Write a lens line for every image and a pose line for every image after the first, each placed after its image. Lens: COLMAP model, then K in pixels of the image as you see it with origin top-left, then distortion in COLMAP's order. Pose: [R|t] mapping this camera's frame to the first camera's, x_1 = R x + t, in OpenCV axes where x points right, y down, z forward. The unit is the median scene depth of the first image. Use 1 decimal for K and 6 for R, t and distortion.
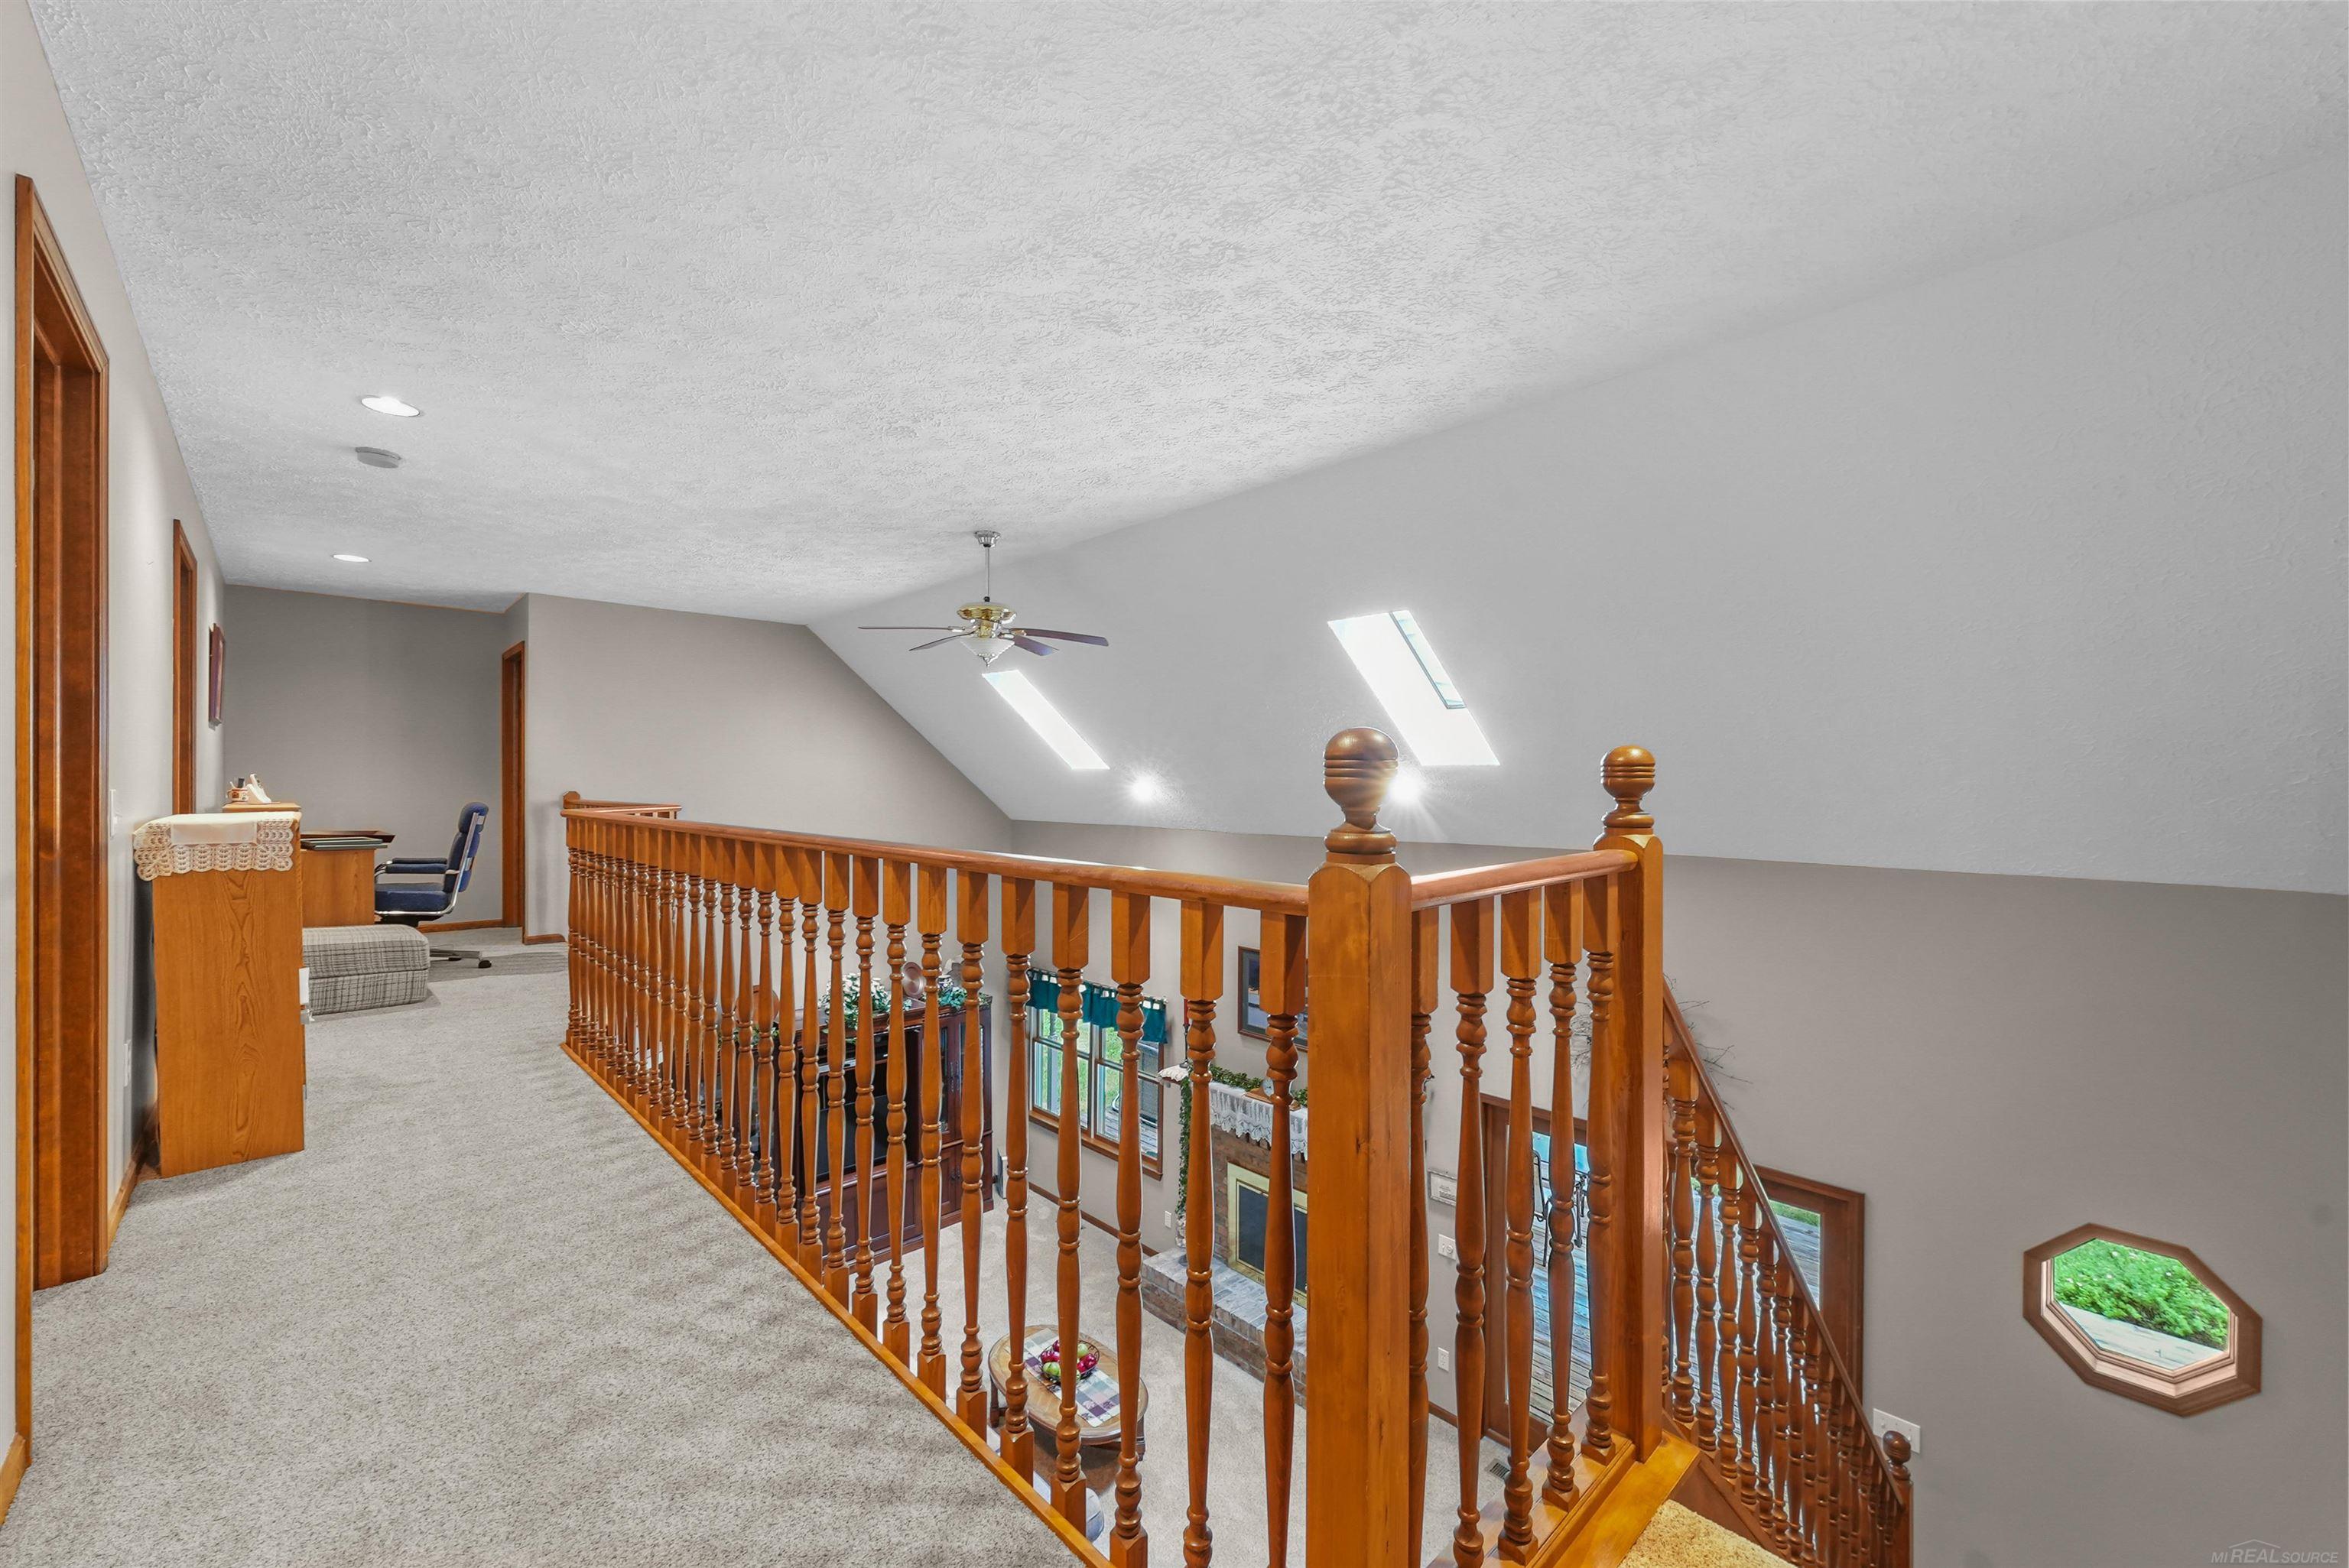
lens RADIAL K [[942.6, 0, 1174.5], [0, 942.6, 784.0], [0, 0, 1]] dist [-0.003437, -0.000188]
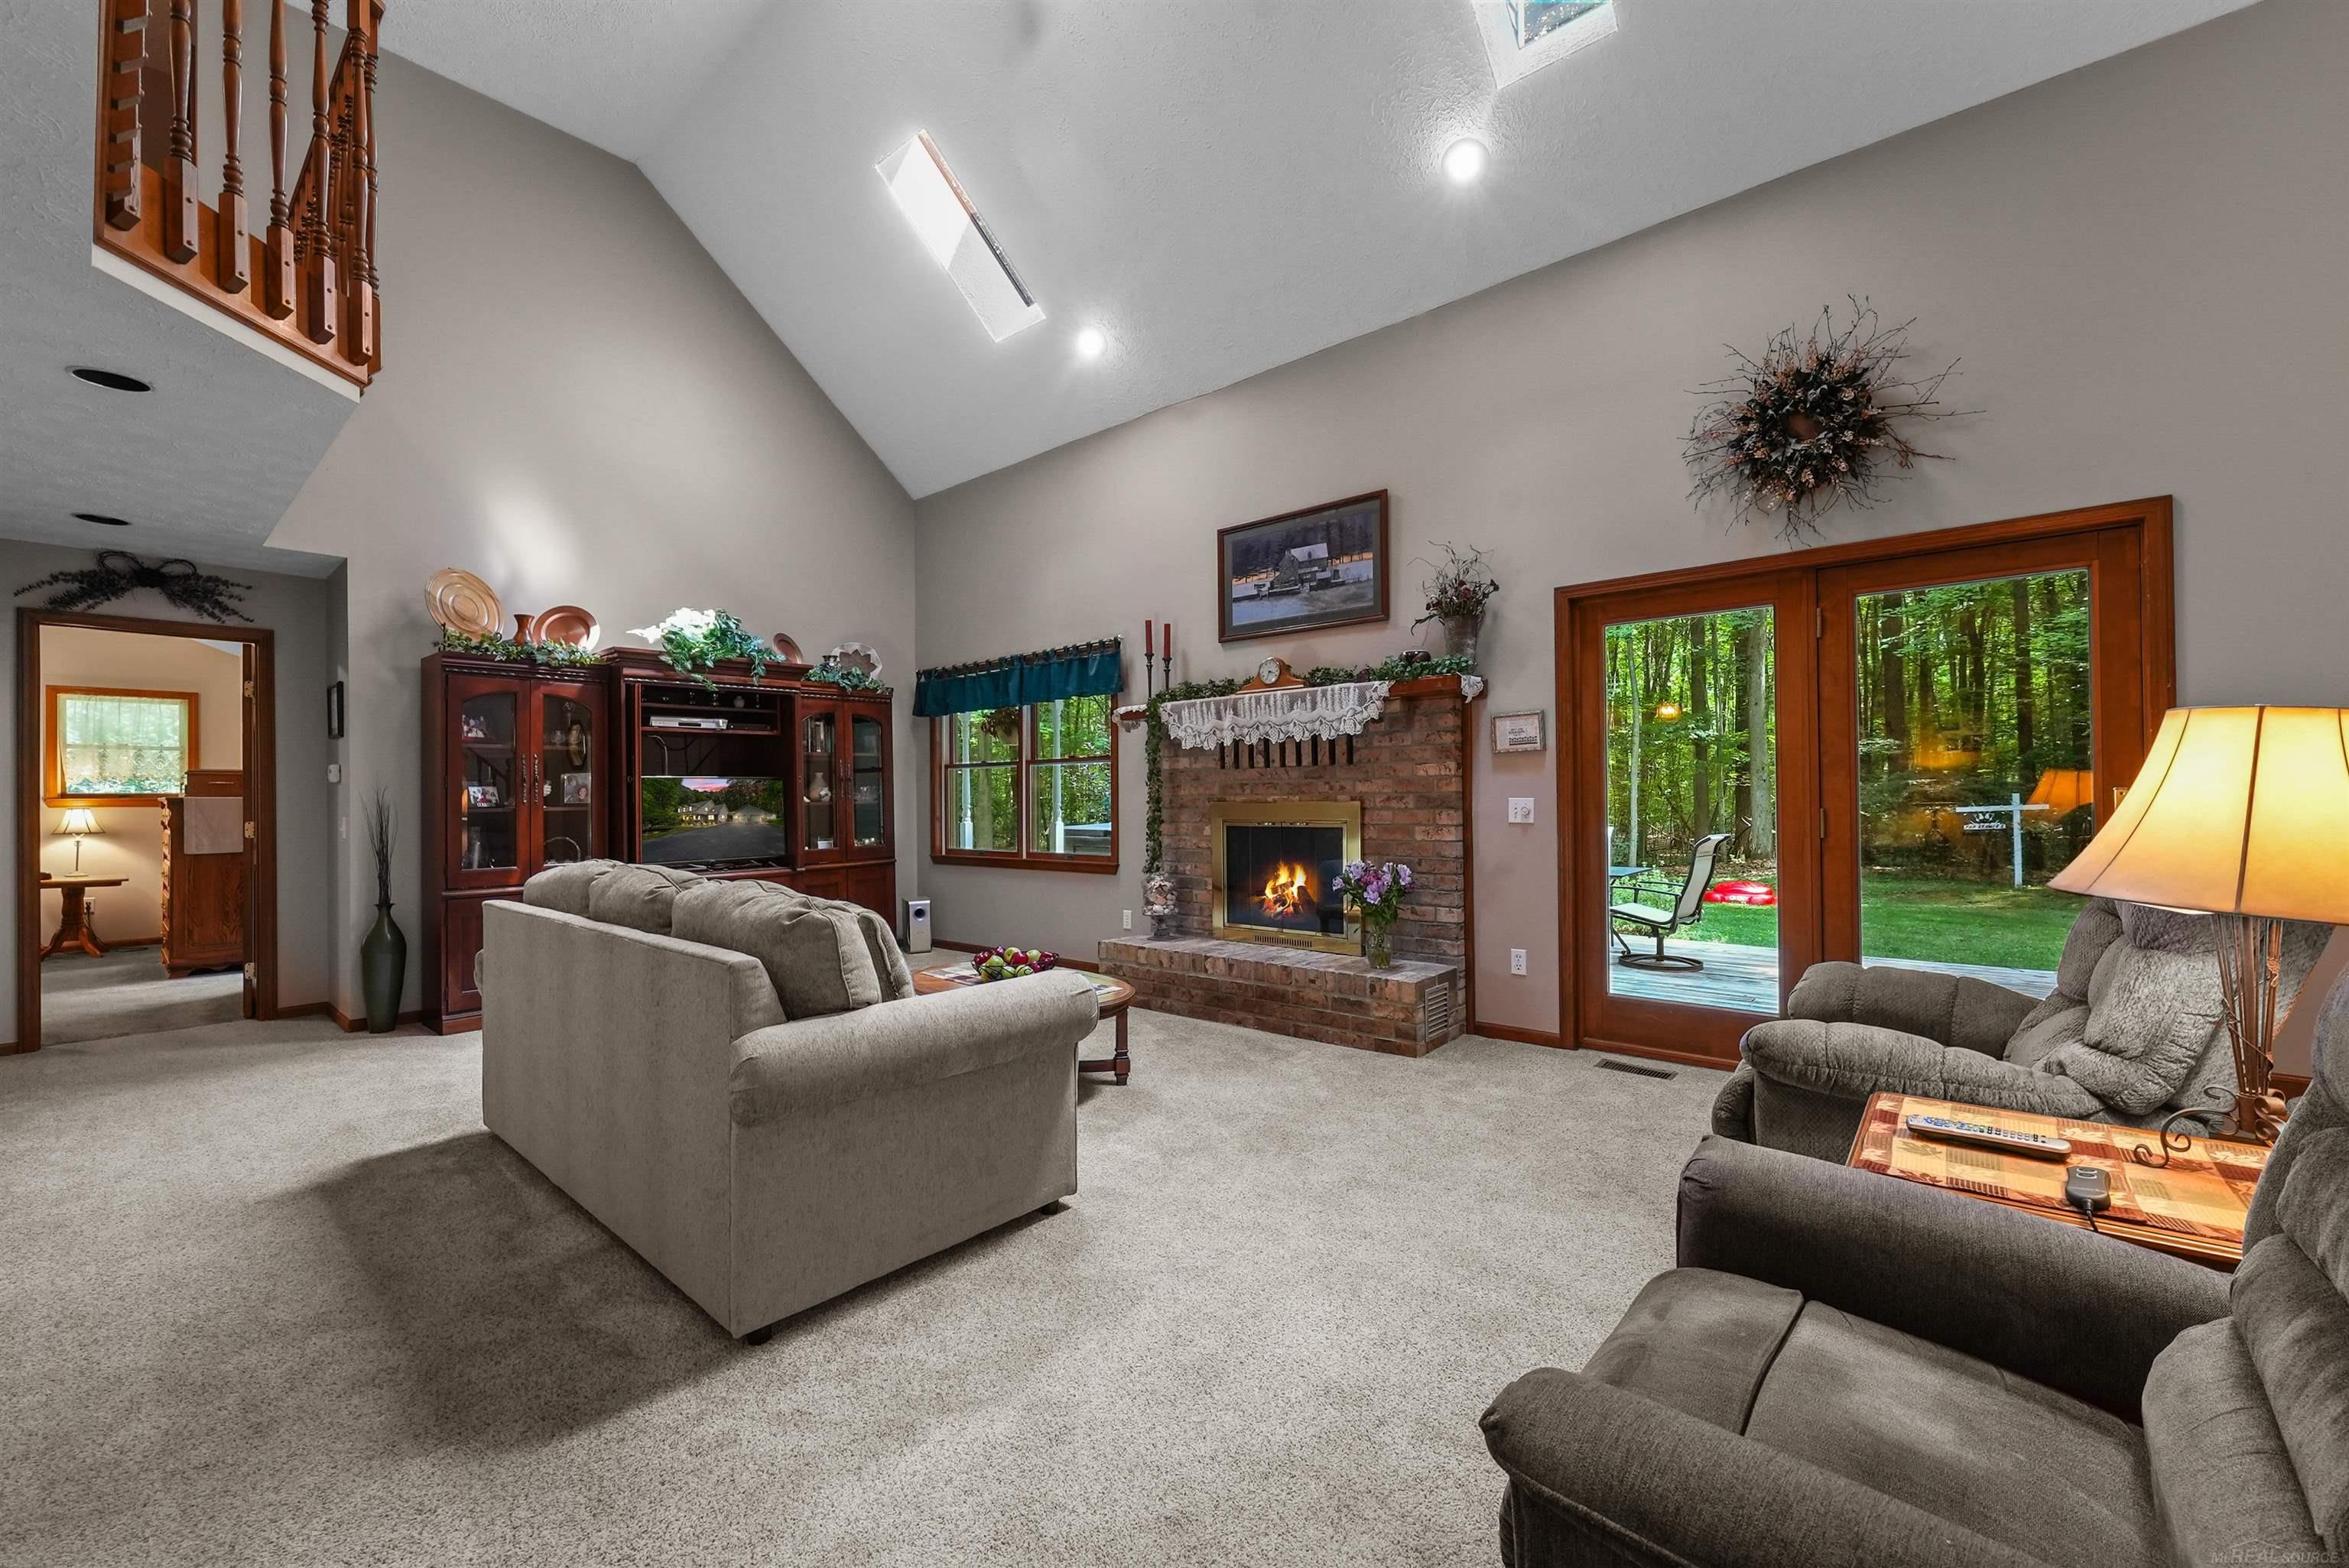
lens RADIAL K [[942.6, 0, 1174.5], [0, 942.6, 784.0], [0, 0, 1]] dist [-0.003437, -0.000188]
pose [[0.994334, -0.014946, 0.105249, -0.049932], [0.016144, 0.999814, -0.010538, 0.366865], [-0.105072, 0.012177, 0.994390, 0.218591]]
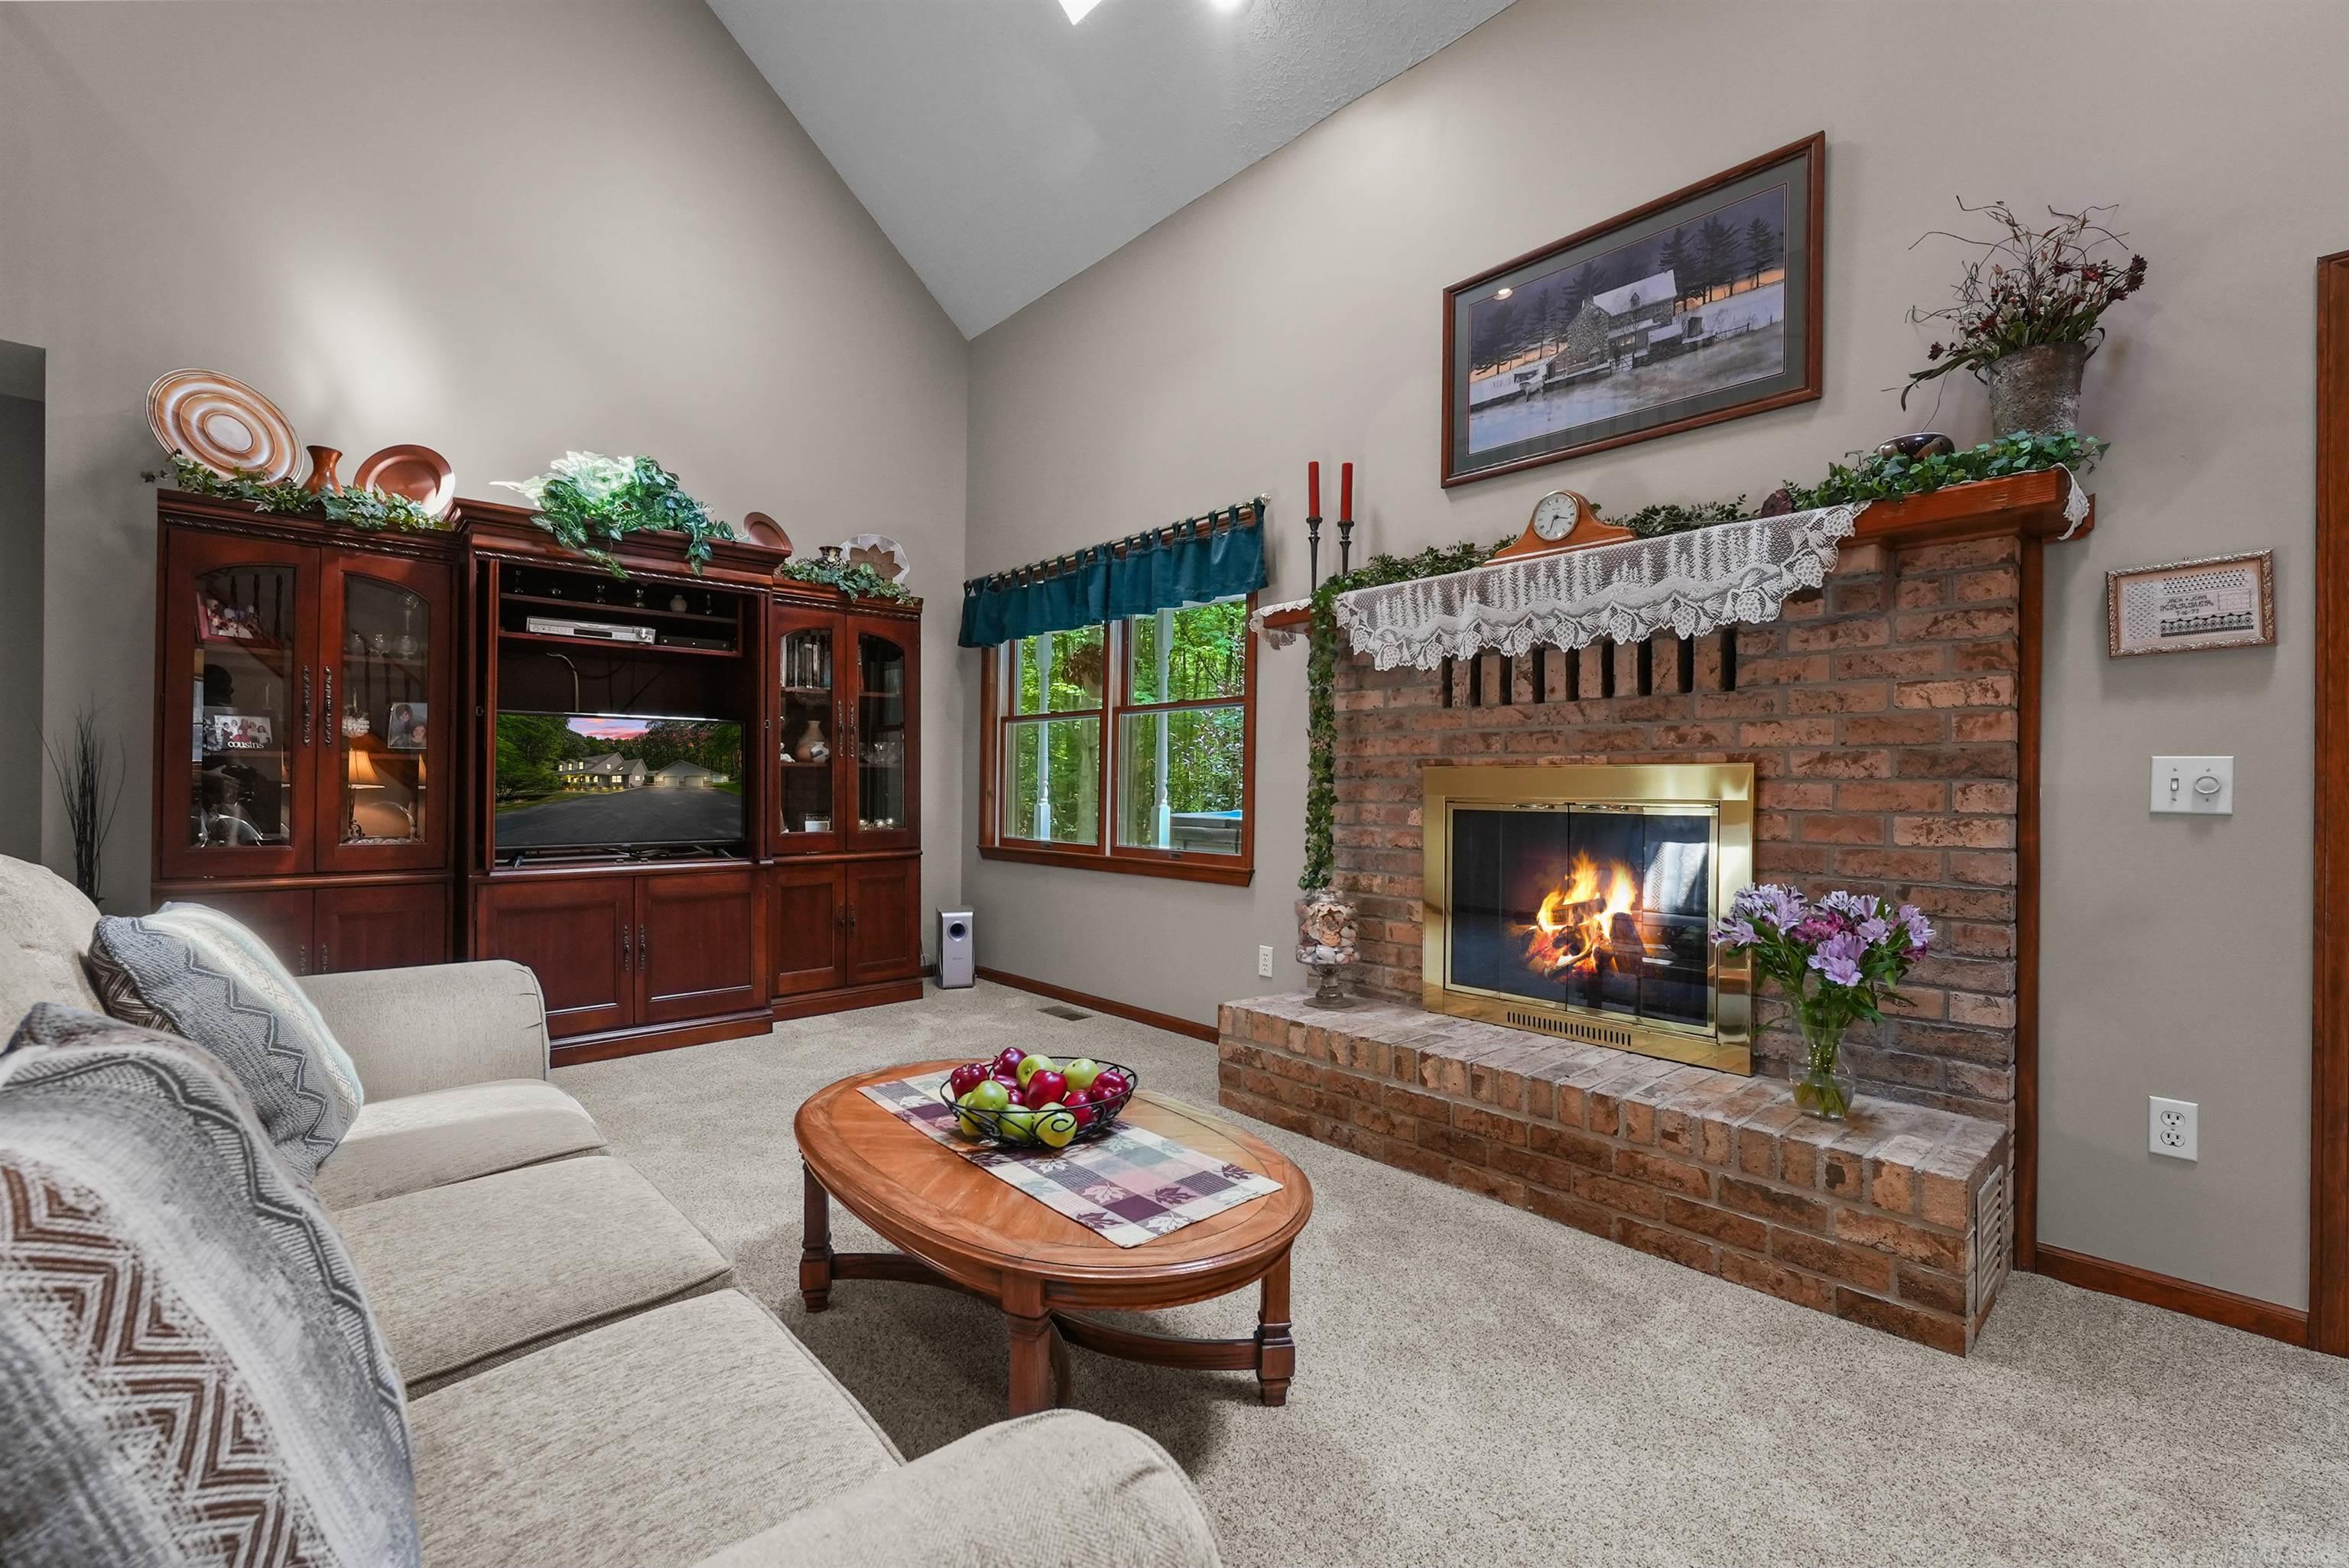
lens RADIAL K [[1004.8, 0, 1174.5], [0, 1004.8, 784.0], [0, 0, 1]] dist [-0.000182, -0.000083]
pose [[0.999861, 0.006173, -0.015464, -0.047154], [-0.006225, 0.999975, -0.003309, 0.382921], [0.015444, 0.003405, 0.999875, 0.497816]]
